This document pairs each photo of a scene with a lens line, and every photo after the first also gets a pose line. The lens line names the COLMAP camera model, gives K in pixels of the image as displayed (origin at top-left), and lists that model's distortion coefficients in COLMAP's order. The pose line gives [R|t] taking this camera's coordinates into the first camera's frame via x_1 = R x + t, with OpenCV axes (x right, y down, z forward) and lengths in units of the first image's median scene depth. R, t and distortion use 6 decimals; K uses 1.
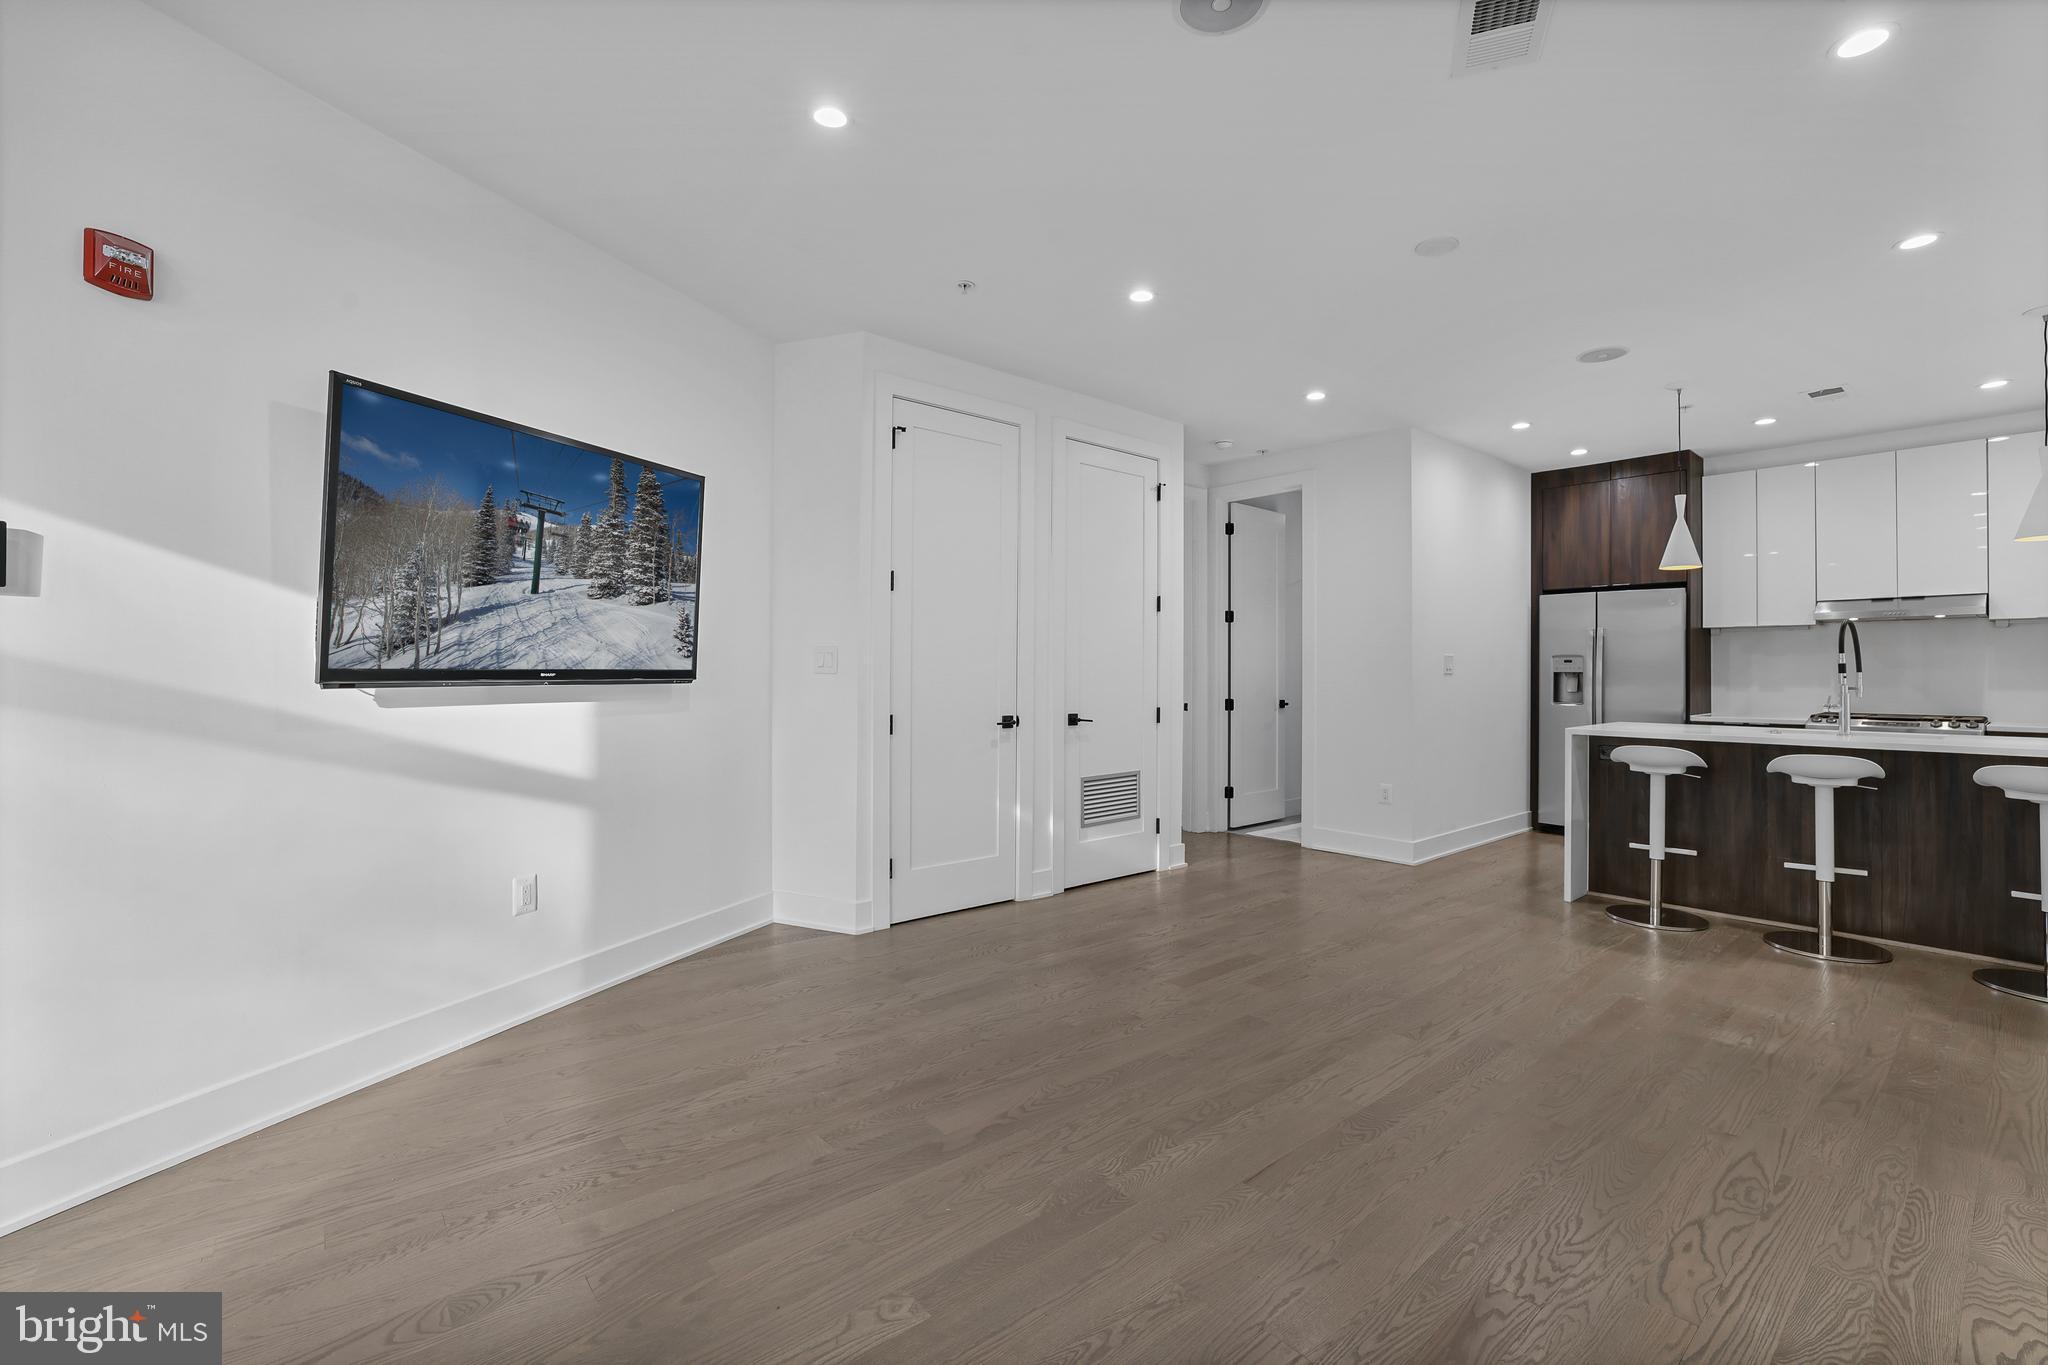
lens RADIAL K [[884.4, 0, 1018.7], [0, 884.4, 664.0], [0, 0, 1]] dist [-0.046013, 0.016359]
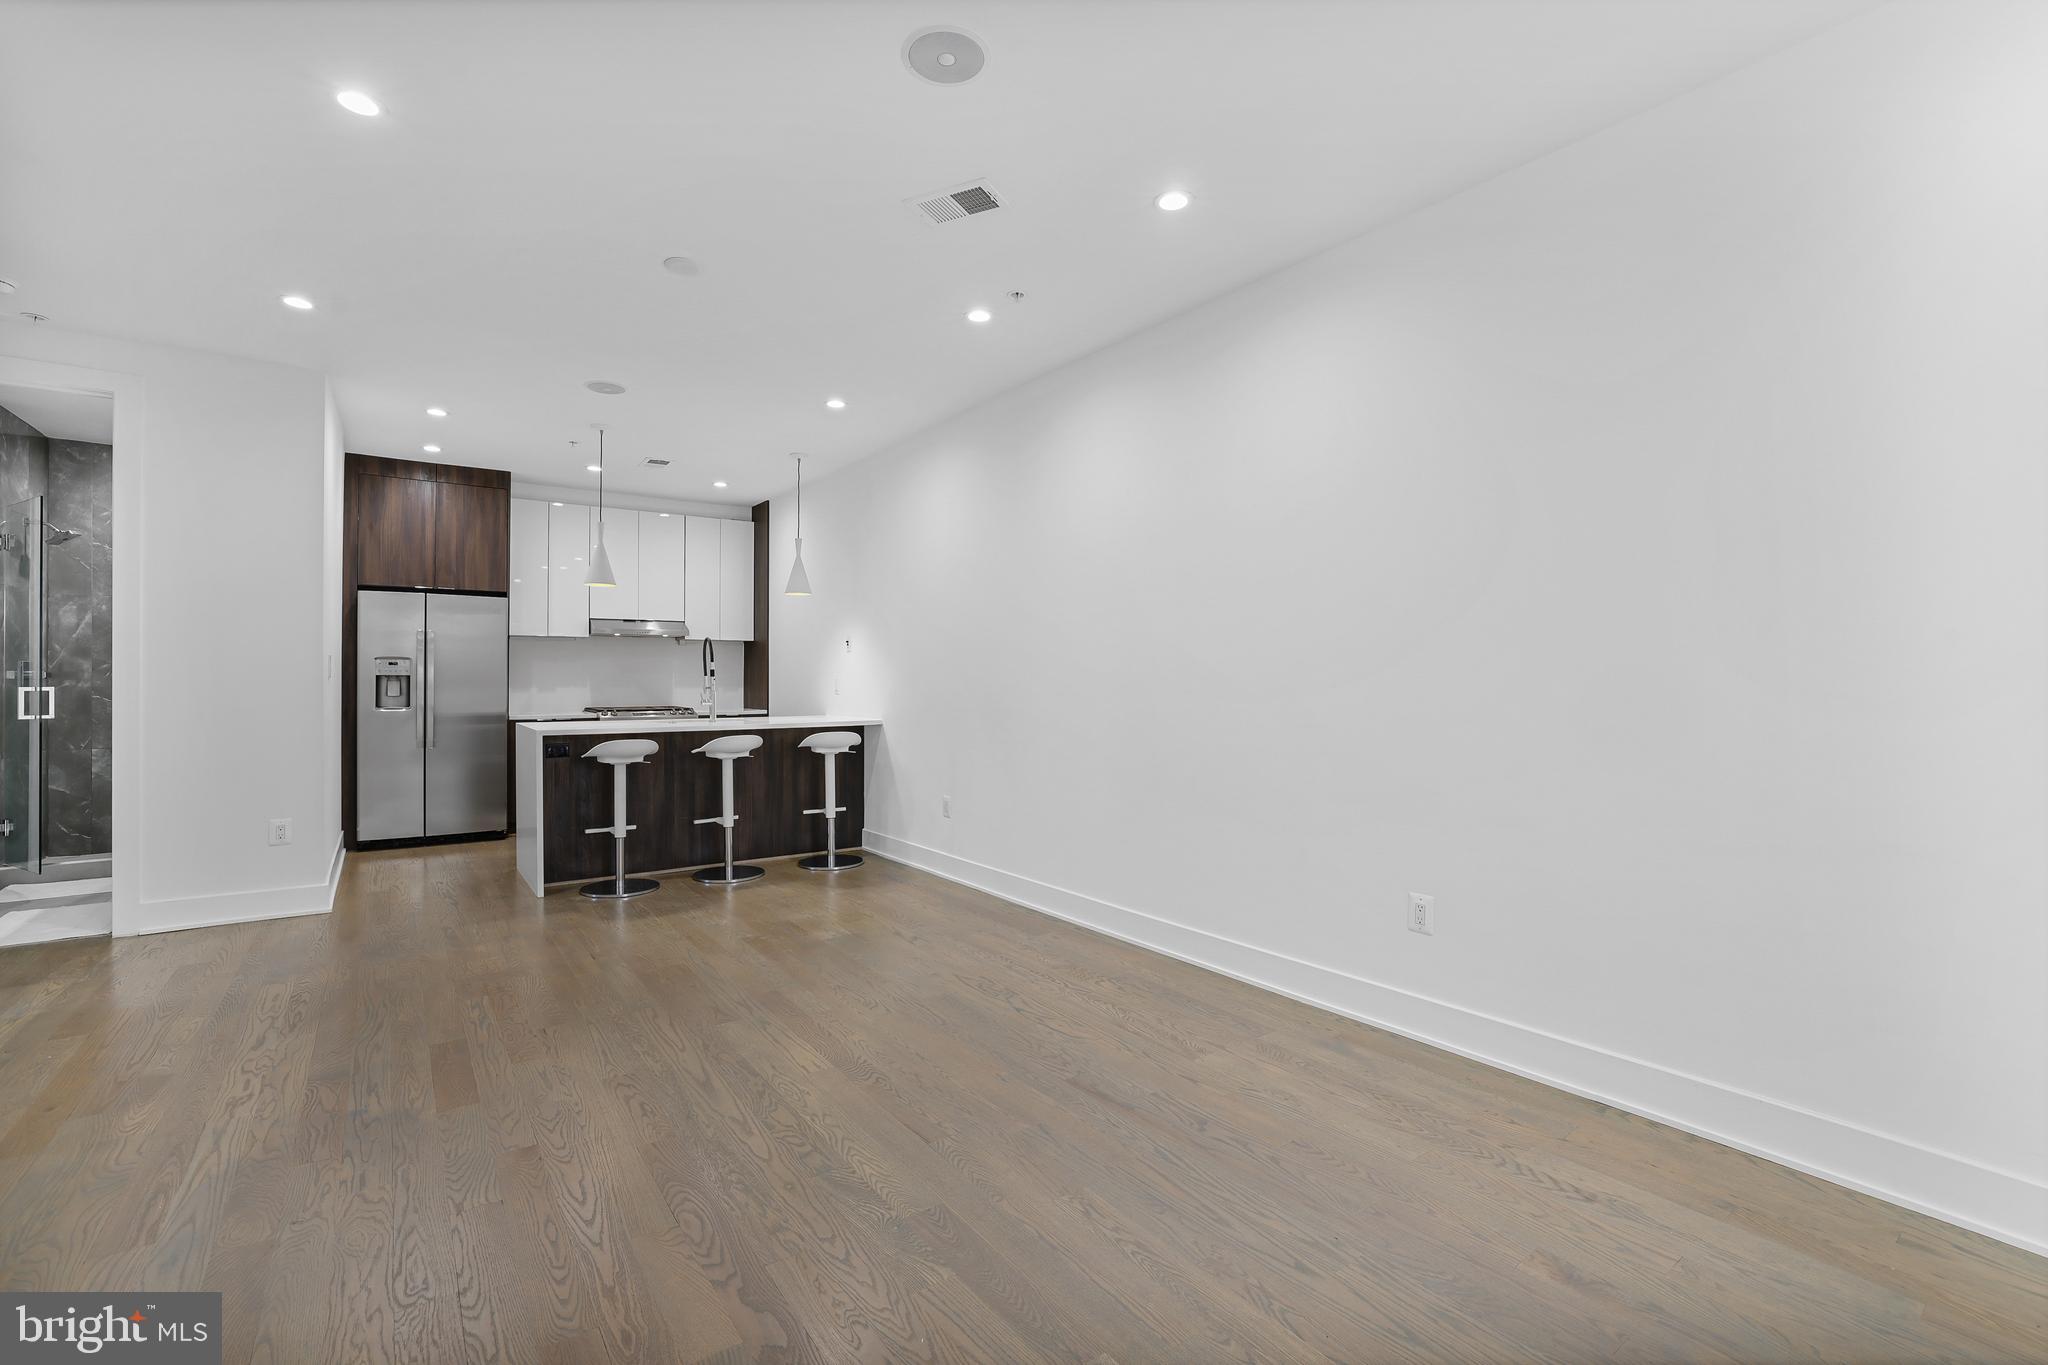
lens RADIAL K [[889.7, 0, 1017.9], [0, 889.7, 673.9], [0, 0, 1]] dist [-0.049111, 0.015309]
pose [[0.071509, 0.000395, 0.997440, -0.550701], [-0.010397, 0.999946, 0.000350, 0.001259], [-0.997386, -0.010395, 0.071509, 0.533625]]
